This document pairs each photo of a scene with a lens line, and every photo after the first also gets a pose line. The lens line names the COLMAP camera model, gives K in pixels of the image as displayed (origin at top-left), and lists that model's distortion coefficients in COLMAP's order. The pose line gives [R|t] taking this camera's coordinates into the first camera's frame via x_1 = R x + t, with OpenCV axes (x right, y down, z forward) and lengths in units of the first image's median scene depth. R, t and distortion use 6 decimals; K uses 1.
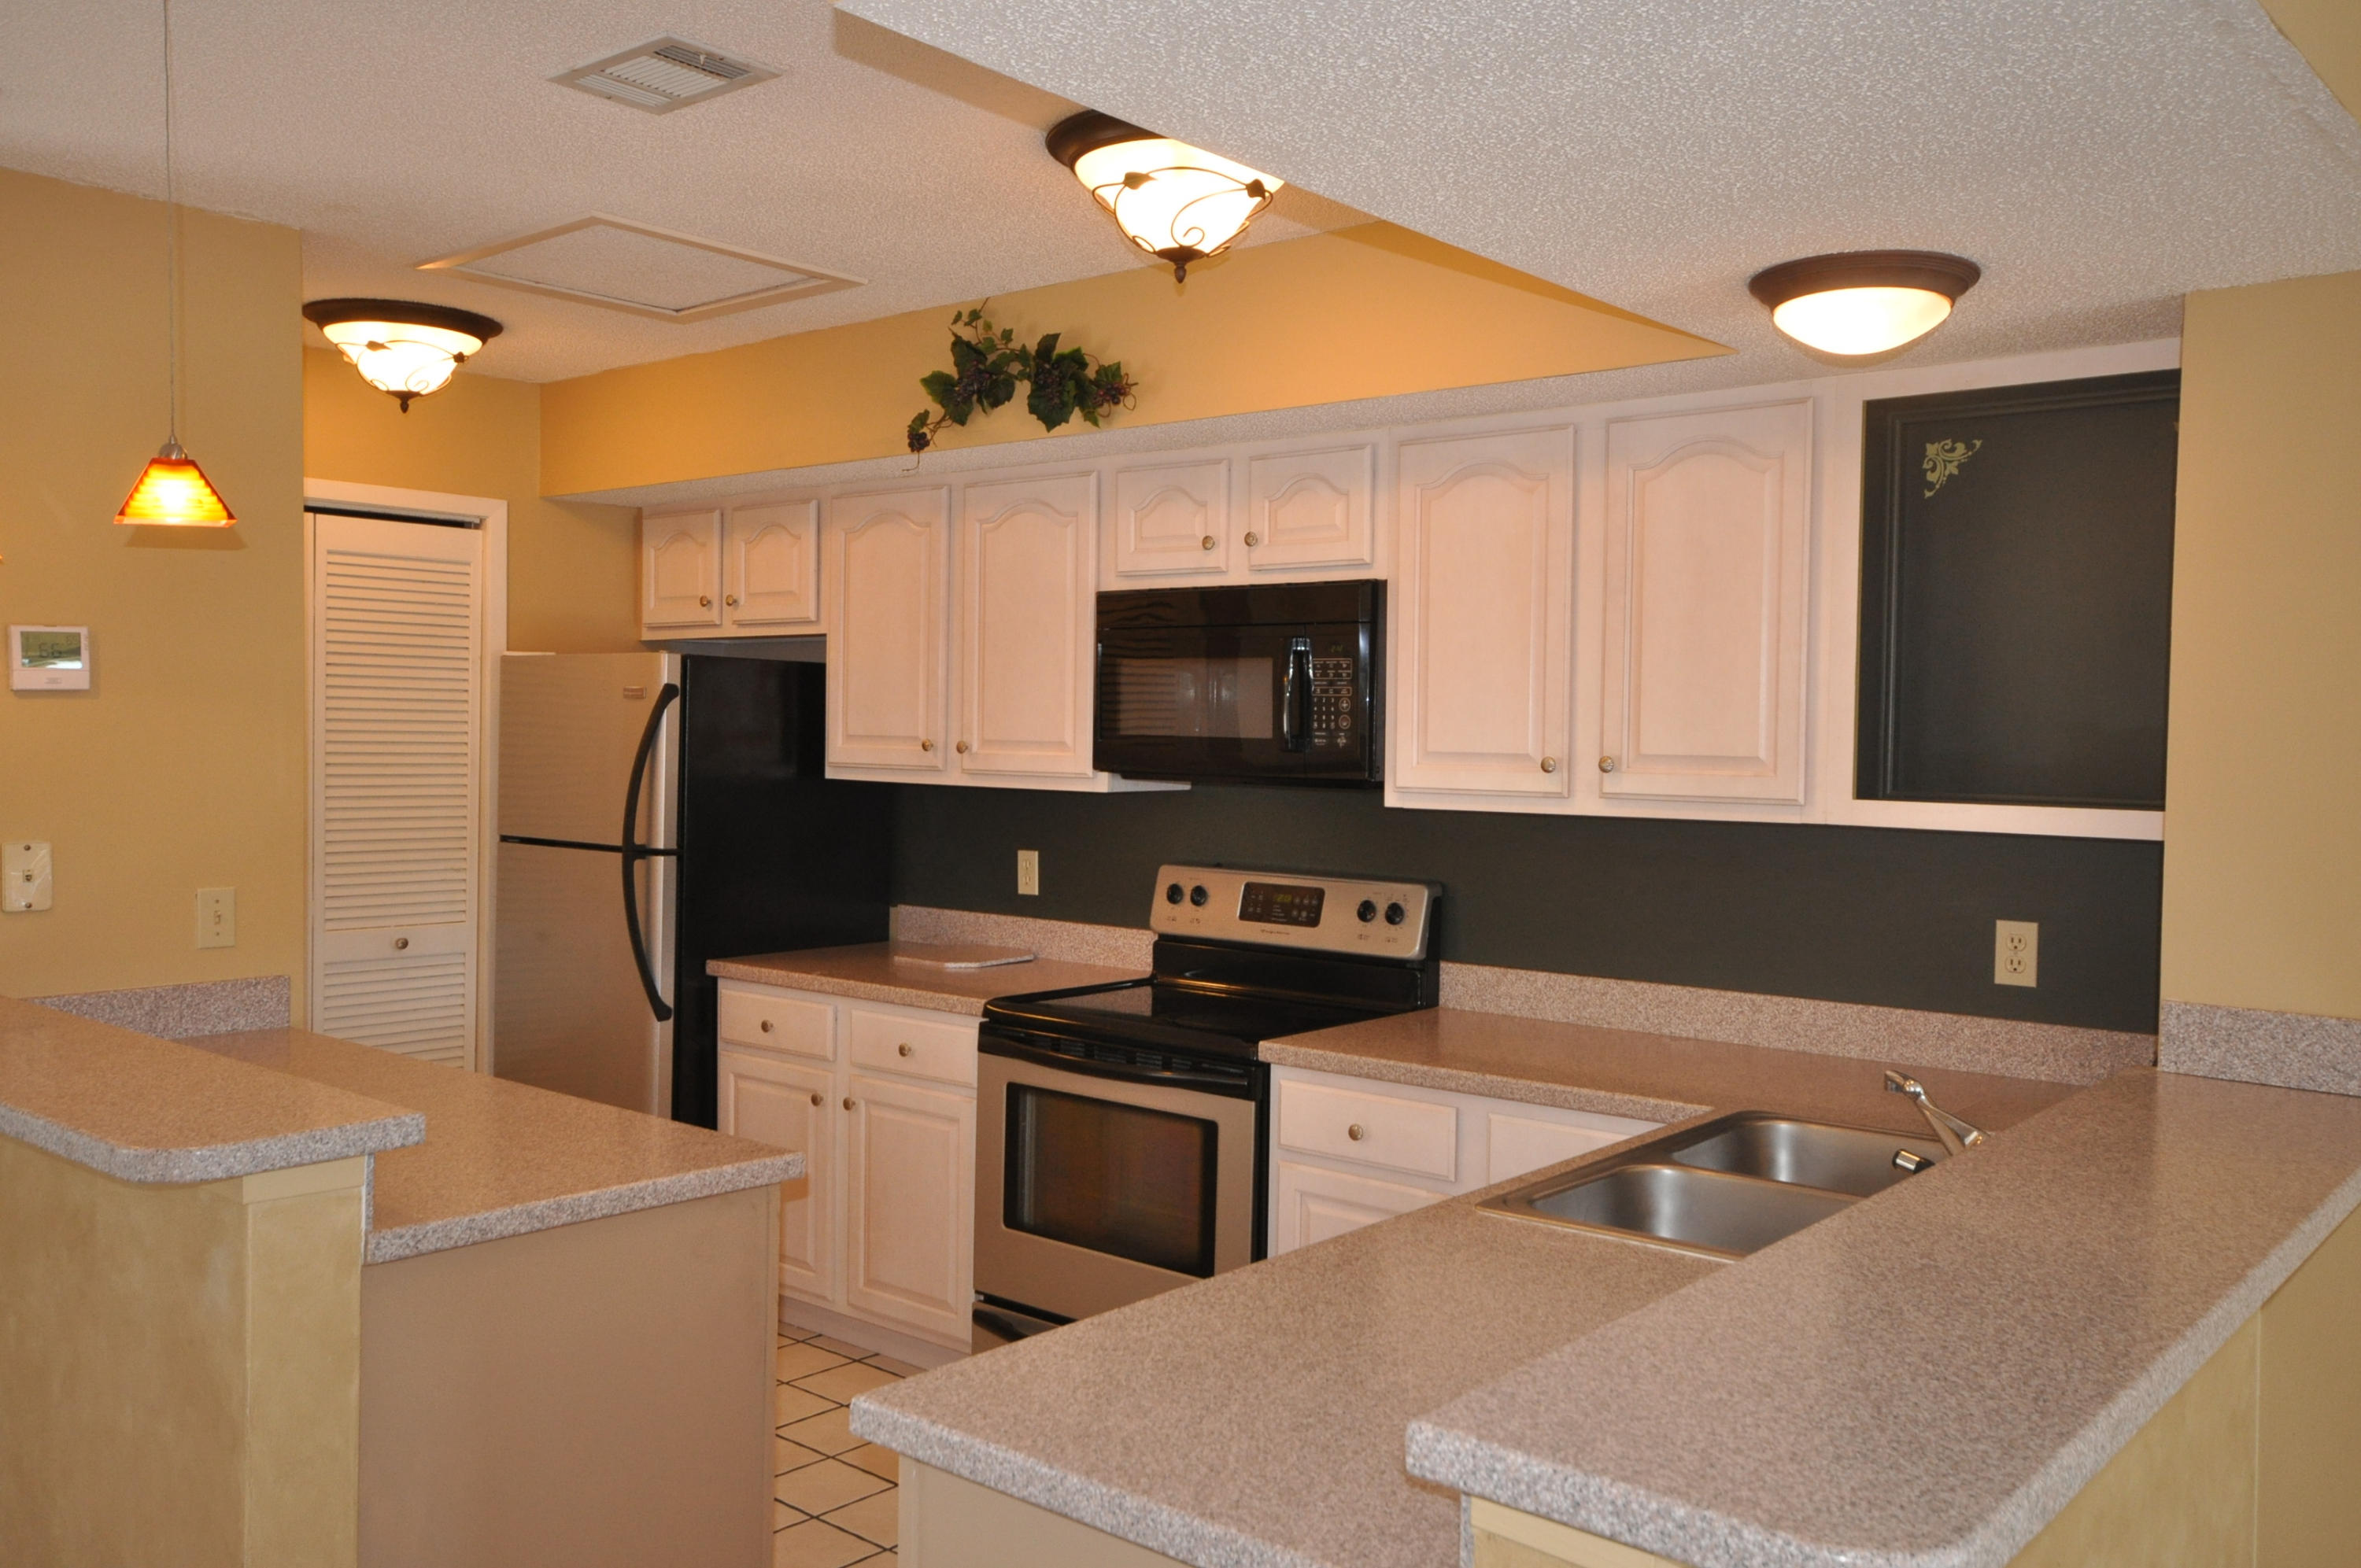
lens RADIAL K [[1936.8, 0, 1177.4], [0, 1936.8, 783.5], [0, 0, 1]] dist [0.008354, 0.043776]
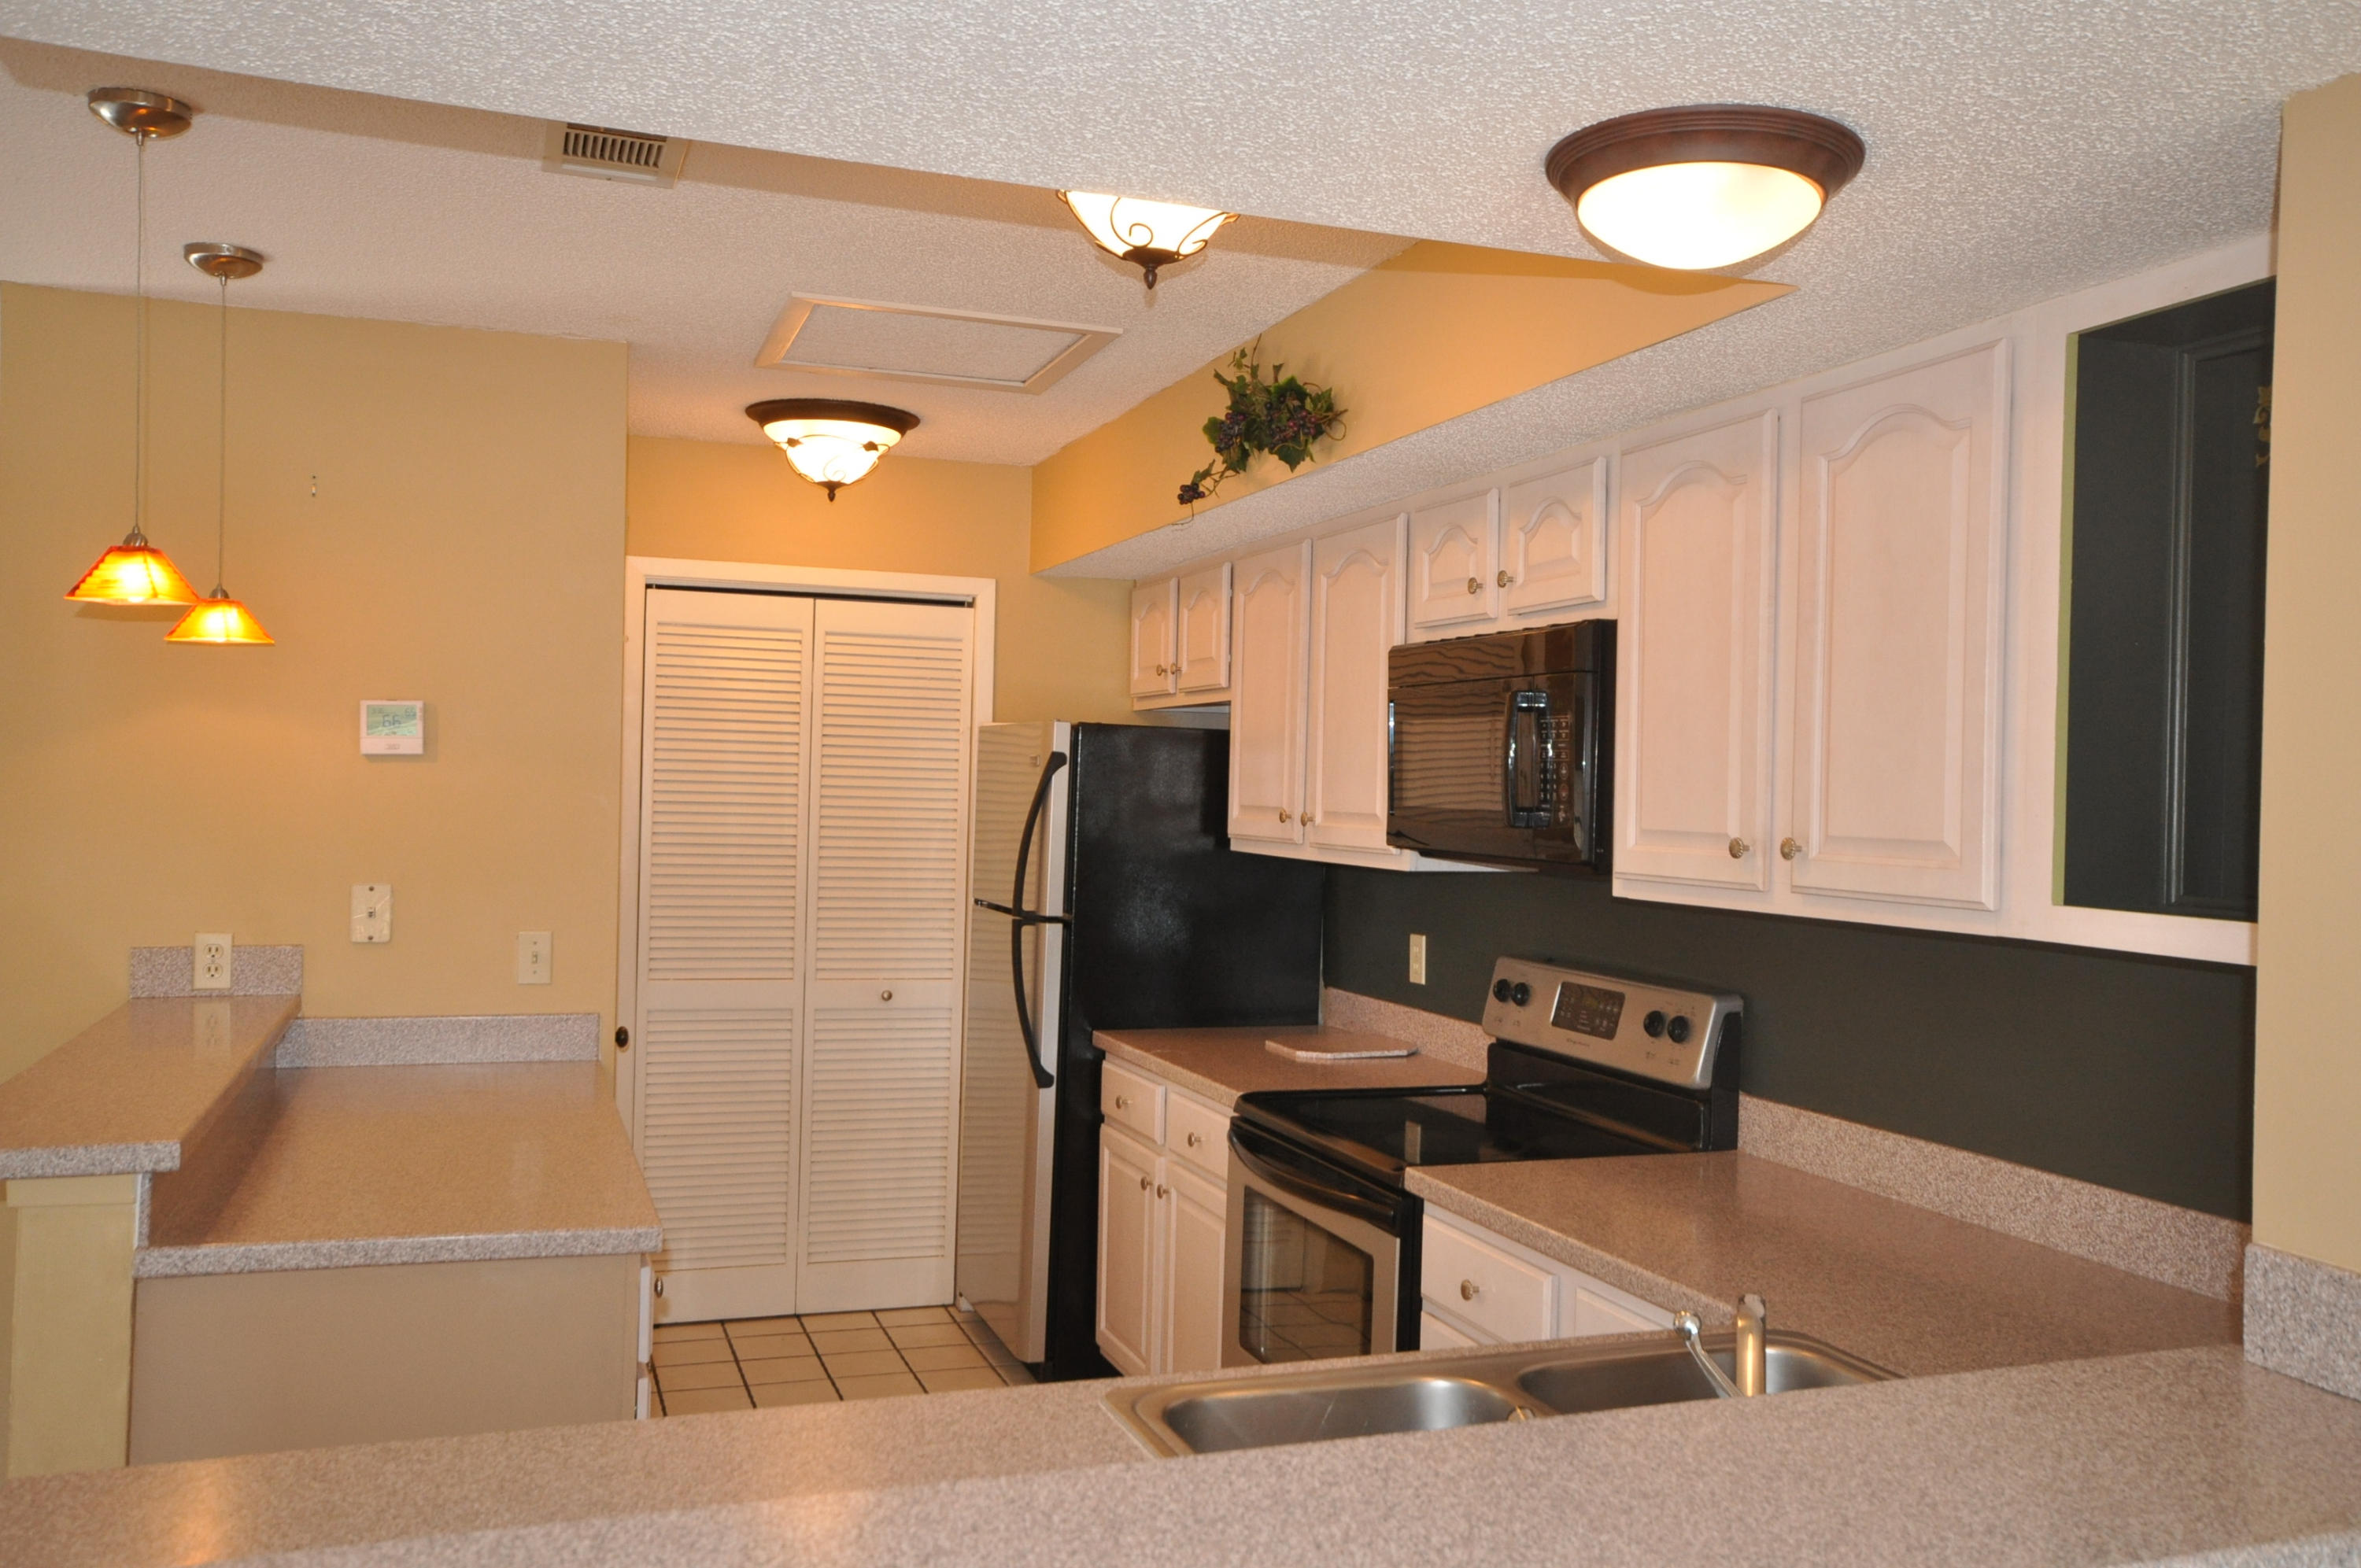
lens RADIAL K [[1936.8, 0, 1180.7], [0, 1936.8, 788.6], [0, 0, 1]] dist [0.008354, 0.043776]
pose [[0.862958, 0.006520, -0.505233, 0.340715], [-0.026245, 0.999145, -0.031932, -0.002285], [0.504593, 0.040816, 0.862392, 0.188992]]
